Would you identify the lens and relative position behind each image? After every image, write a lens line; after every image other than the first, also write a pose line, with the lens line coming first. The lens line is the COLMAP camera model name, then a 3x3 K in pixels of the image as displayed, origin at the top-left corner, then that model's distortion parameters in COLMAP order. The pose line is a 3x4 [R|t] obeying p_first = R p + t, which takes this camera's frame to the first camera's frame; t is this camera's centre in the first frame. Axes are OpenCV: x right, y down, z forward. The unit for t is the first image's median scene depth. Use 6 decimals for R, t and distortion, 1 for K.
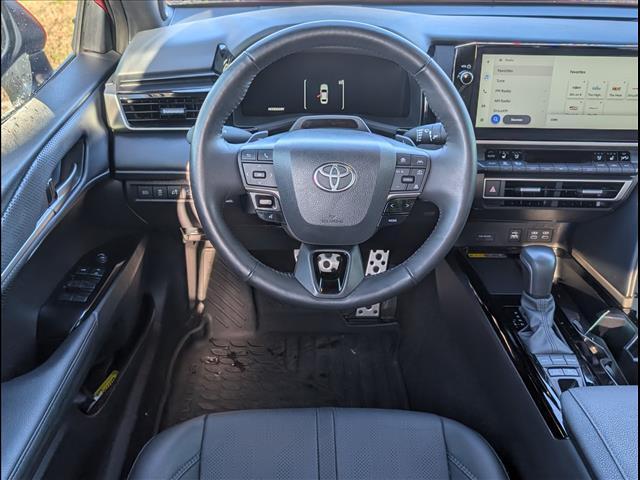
lens RADIAL K [[711.0, 0, 321.5], [0, 711.0, 243.8], [0, 0, 1]] dist [0.021601, 0.000000]
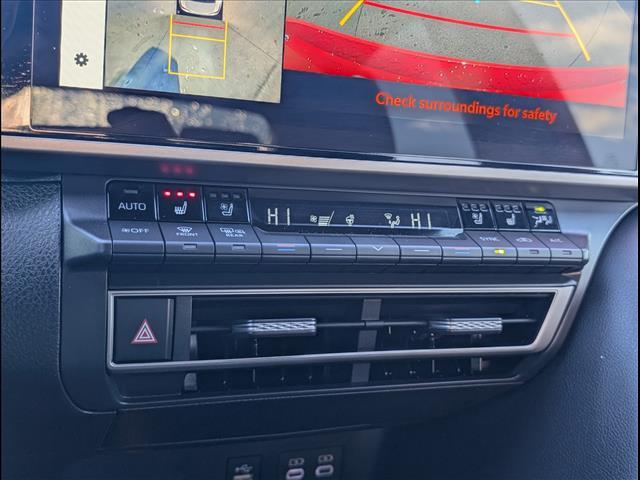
lens RADIAL K [[711.0, 0, 314.4], [0, 711.0, 241.6], [0, 0, 1]] dist [0.021601, 0.000000]
pose [[0.938875, -0.005480, 0.344215, 0.210879], [0.091767, 0.967679, -0.234895, -0.042146], [-0.331802, 0.252124, 0.909033, 0.740974]]
